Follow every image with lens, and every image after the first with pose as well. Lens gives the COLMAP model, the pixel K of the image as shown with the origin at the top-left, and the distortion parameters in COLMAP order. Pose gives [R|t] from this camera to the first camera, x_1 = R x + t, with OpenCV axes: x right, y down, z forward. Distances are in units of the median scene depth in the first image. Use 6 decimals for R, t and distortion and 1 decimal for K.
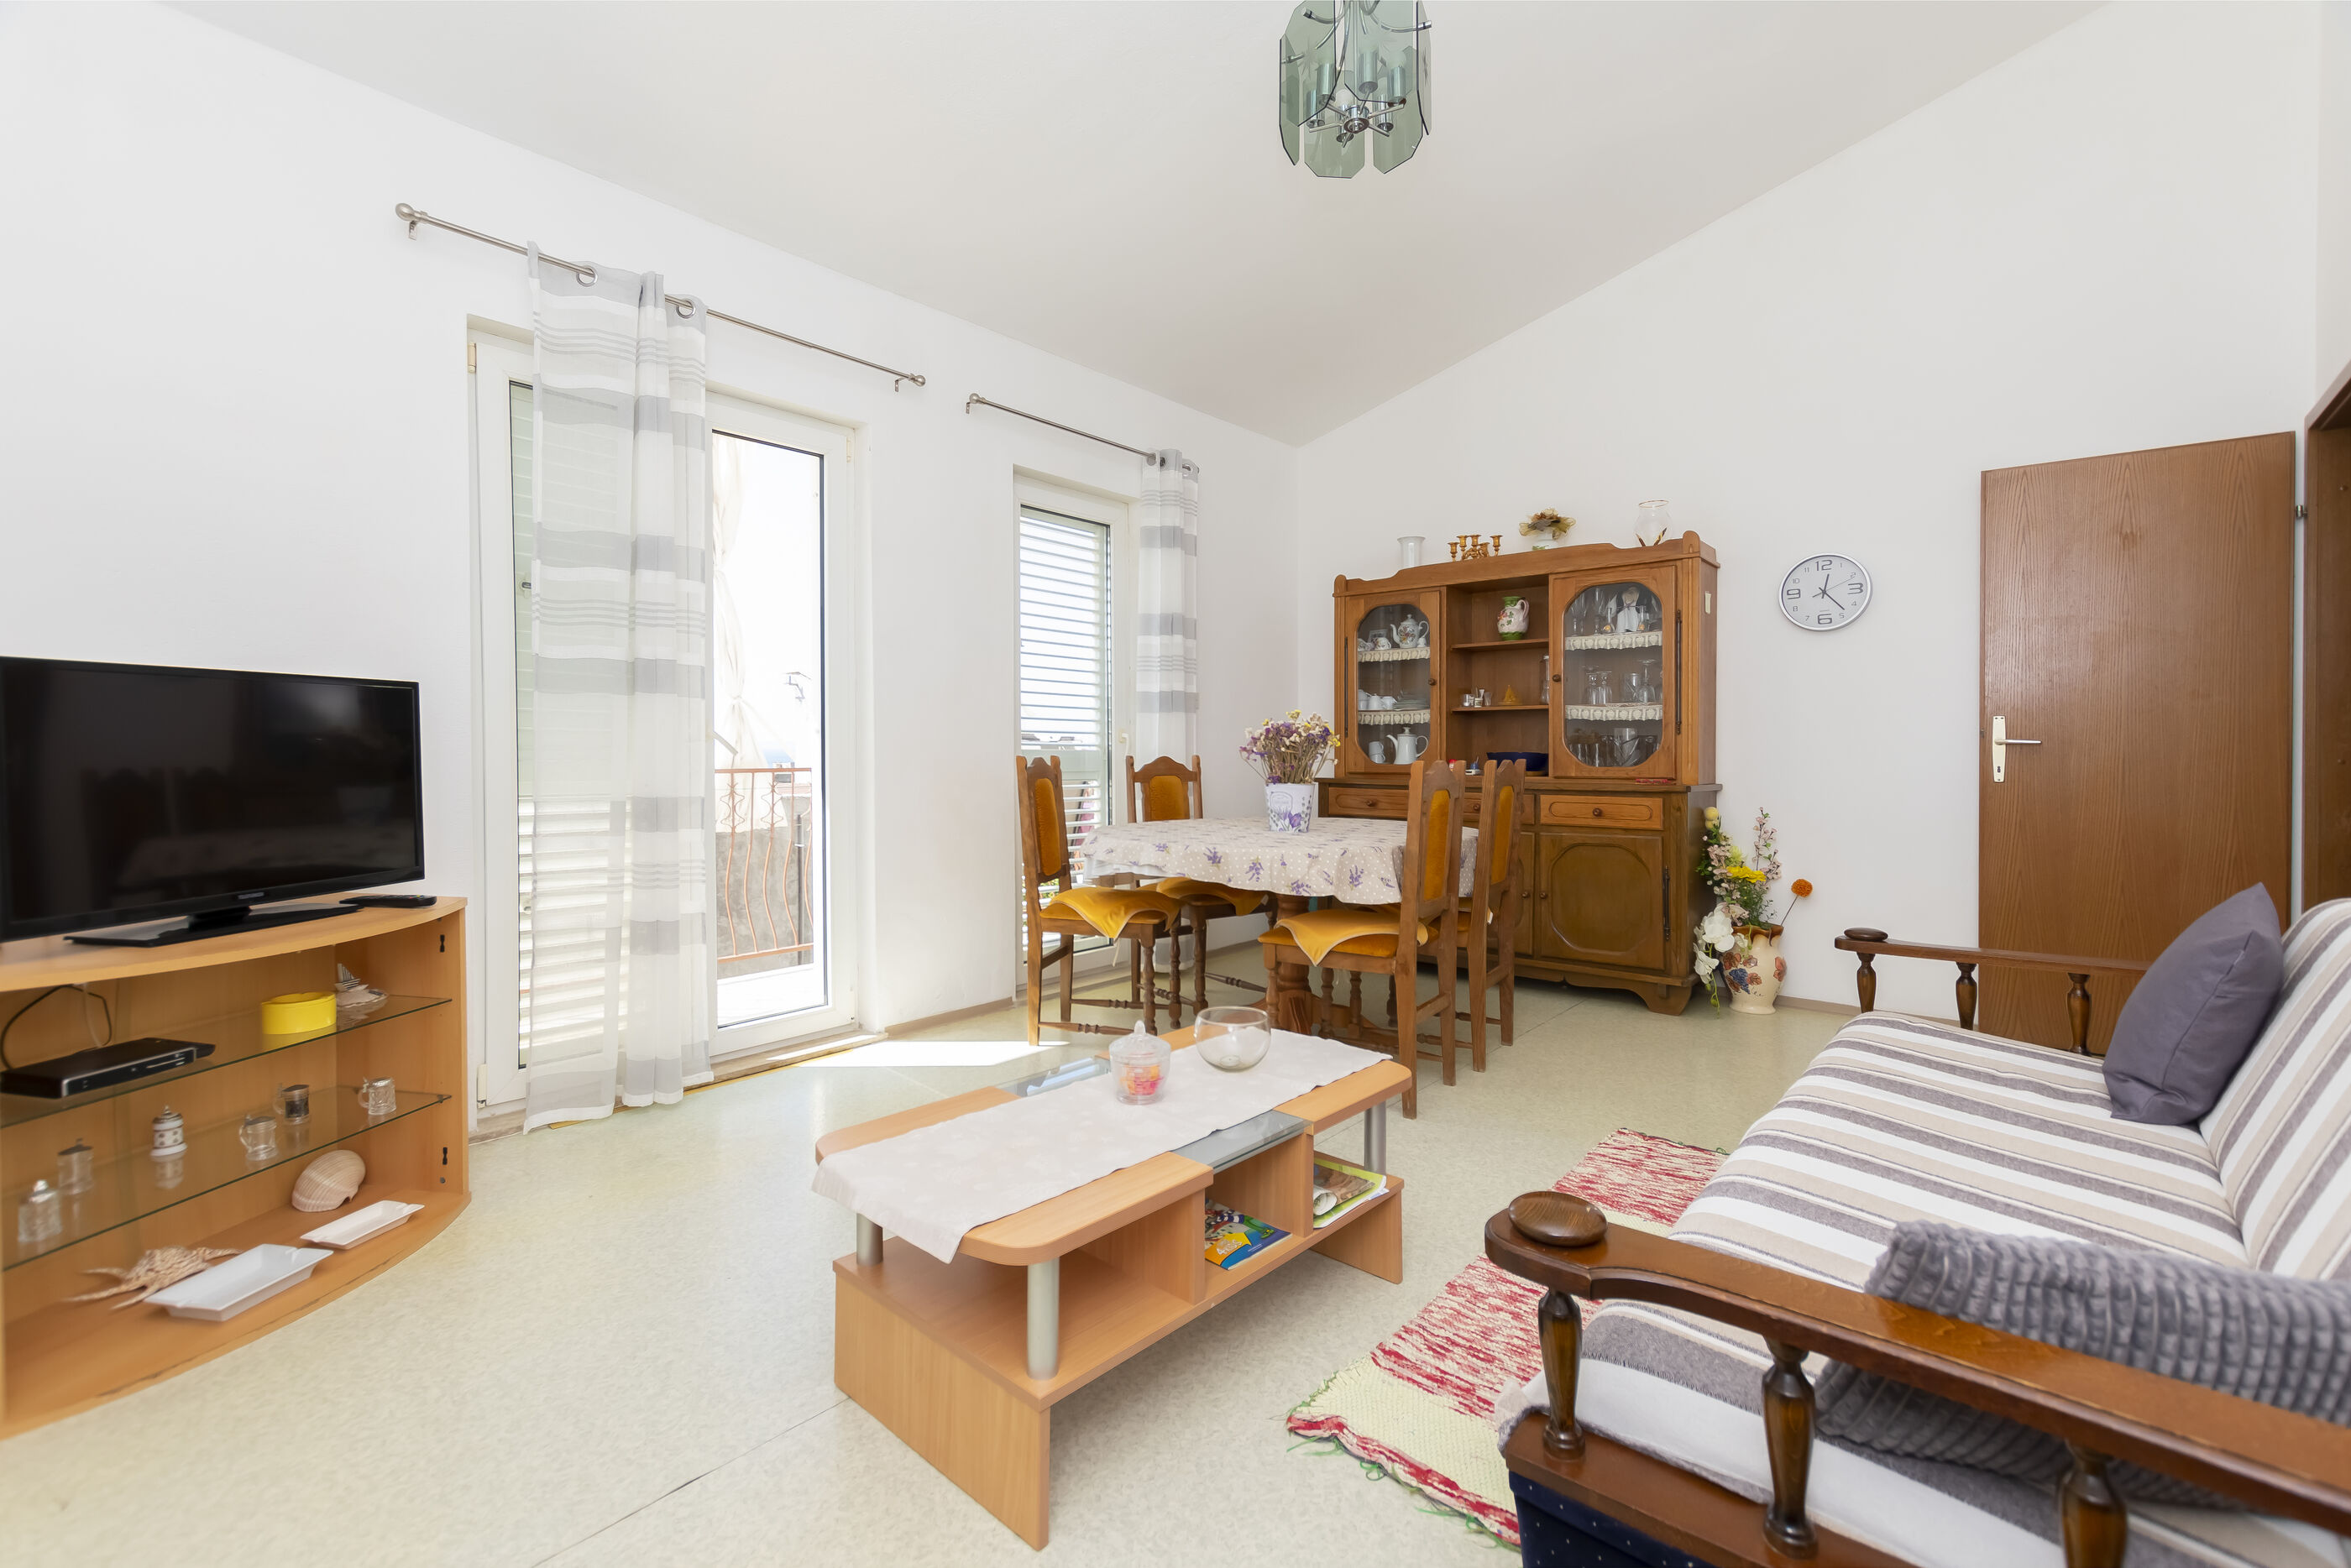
lens RADIAL K [[1011.2, 0, 1180.5], [0, 1011.2, 766.4], [0, 0, 1]] dist [0.017898, 0.000139]
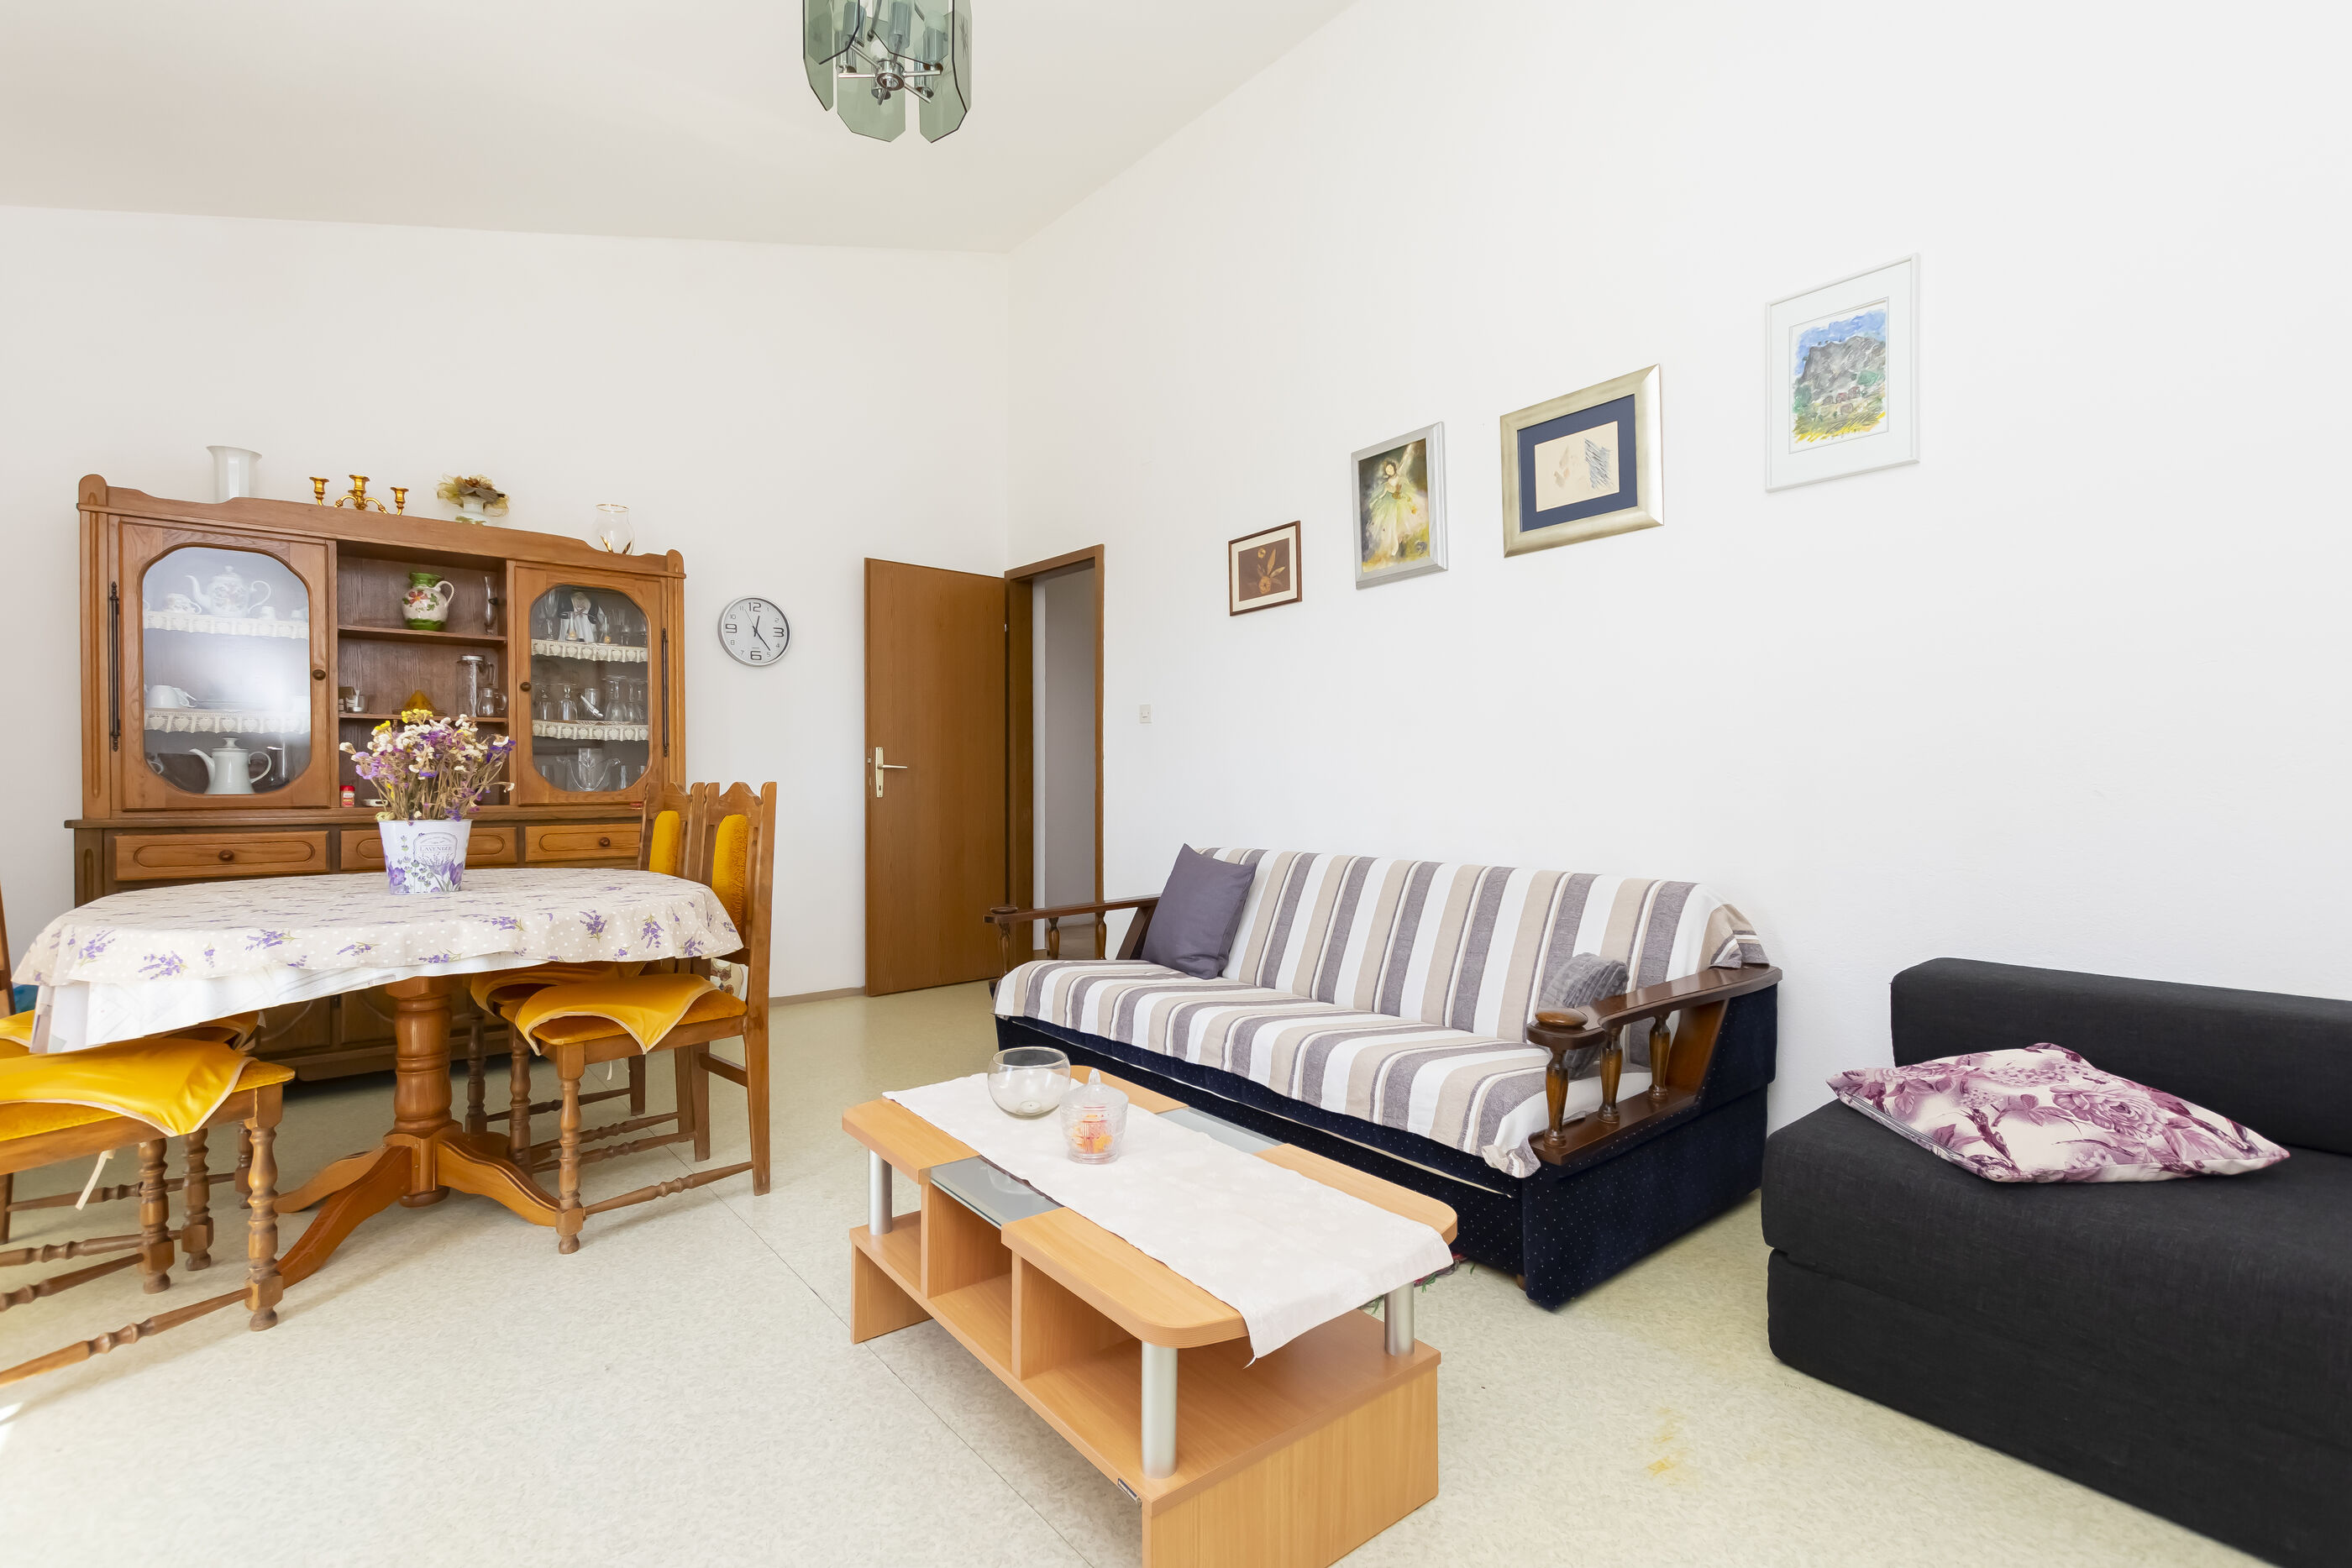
lens RADIAL K [[1070.2, 0, 1179.1], [0, 1070.2, 776.2], [0, 0, 1]] dist [0.001700, 0.000139]
pose [[0.175916, -0.000064, 0.984405, -0.477553], [0.016779, 0.999855, -0.002933, -0.001770], [-0.984262, 0.017034, 0.175892, 0.376576]]
